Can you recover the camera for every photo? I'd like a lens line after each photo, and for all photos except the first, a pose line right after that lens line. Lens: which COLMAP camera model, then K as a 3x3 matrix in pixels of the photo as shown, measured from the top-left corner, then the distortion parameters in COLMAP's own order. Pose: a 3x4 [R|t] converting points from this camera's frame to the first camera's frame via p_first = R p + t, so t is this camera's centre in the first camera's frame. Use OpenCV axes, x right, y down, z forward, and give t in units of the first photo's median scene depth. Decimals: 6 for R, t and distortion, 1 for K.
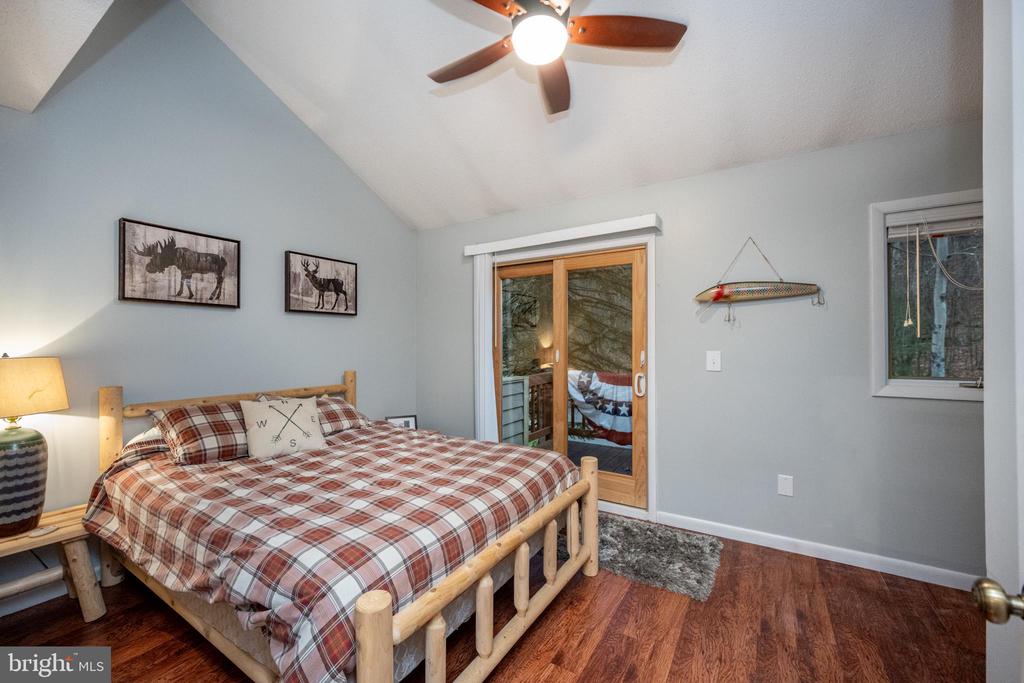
lens RADIAL K [[407.9, 0, 516.1], [0, 407.9, 342.4], [0, 0, 1]] dist [0.001938, 0.000244]
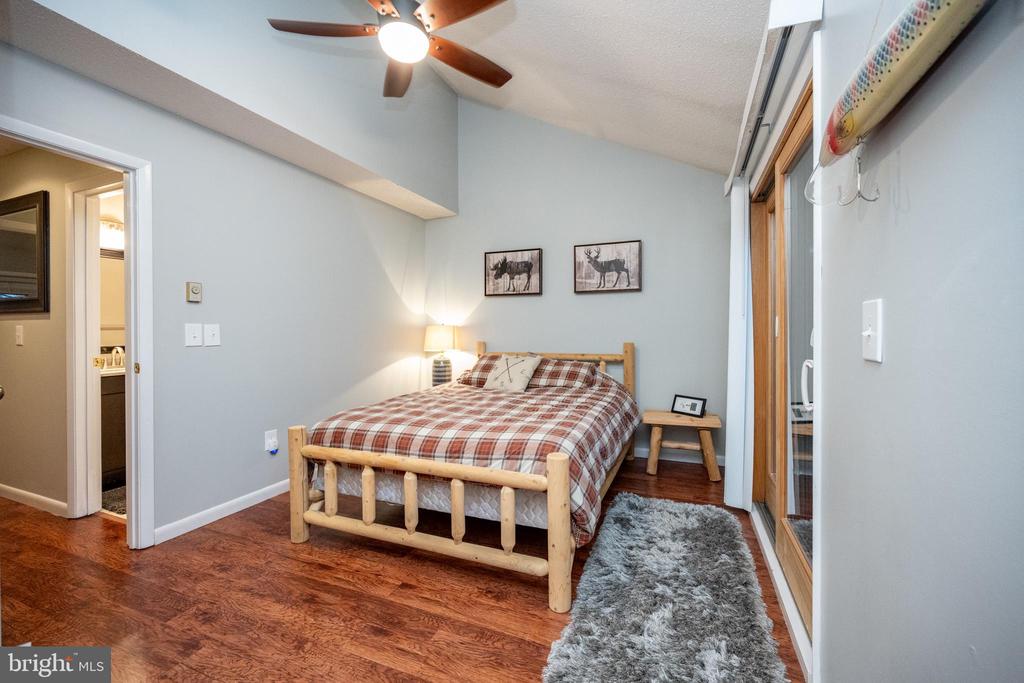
lens RADIAL K [[407.9, 0, 520.0], [0, 407.9, 335.0], [0, 0, 1]] dist [0.001938, 0.000244]
pose [[0.184946, 0.006083, -0.982730, 0.761851], [0.005128, 0.999961, 0.007155, 0.052240], [0.982735, -0.006363, 0.184907, 0.671995]]
